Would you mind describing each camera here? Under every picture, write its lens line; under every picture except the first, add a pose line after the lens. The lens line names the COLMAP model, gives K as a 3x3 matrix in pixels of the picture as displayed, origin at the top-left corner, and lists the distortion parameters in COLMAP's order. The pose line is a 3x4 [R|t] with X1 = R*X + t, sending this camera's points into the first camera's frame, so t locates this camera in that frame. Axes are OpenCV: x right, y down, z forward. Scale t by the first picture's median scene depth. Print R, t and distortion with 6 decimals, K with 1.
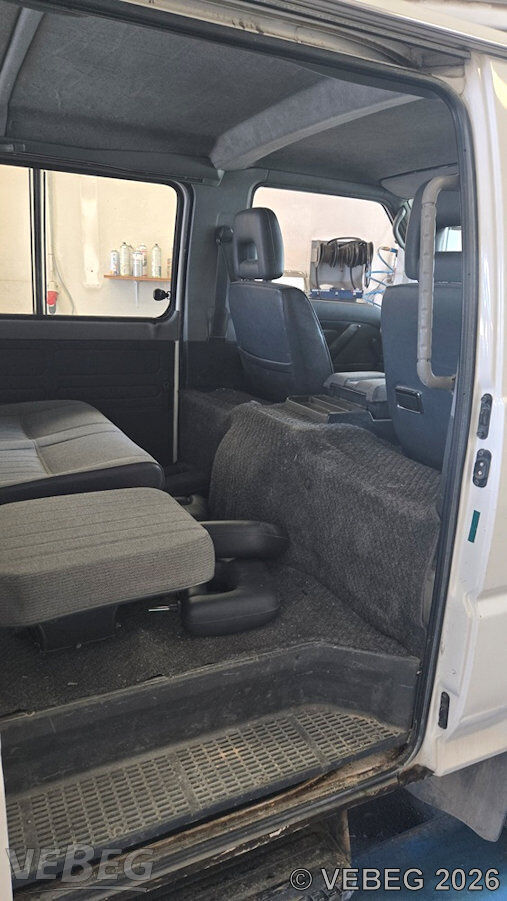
lens RADIAL K [[609.9, 0, 253.5], [0, 609.9, 450.5], [0, 0, 1]] dist [0.002042, -0.001042]
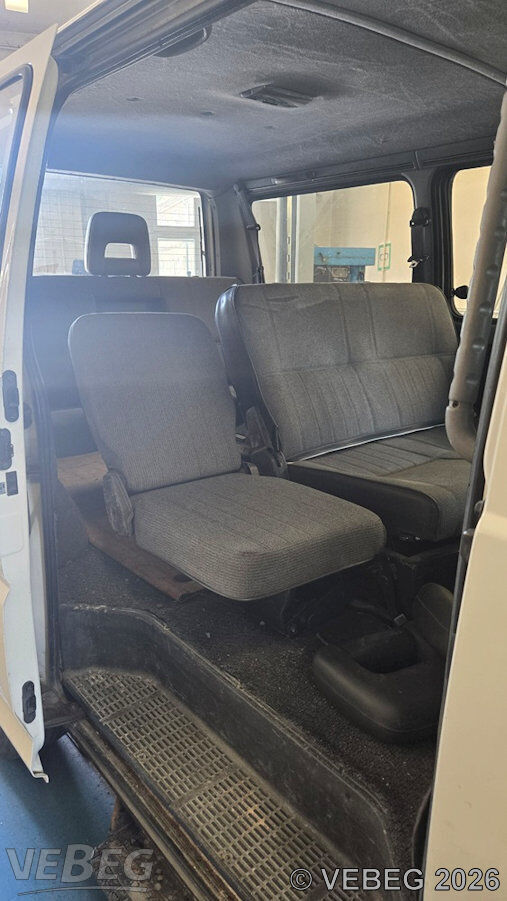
lens RADIAL K [[609.9, 0, 253.5], [0, 609.9, 450.5], [0, 0, 1]] dist [0.002042, -0.001042]
pose [[0.228741, 0.223137, -0.947569, 0.682064], [-0.261989, 0.951574, 0.160836, -0.135774], [0.937571, 0.211463, 0.276123, 0.674941]]
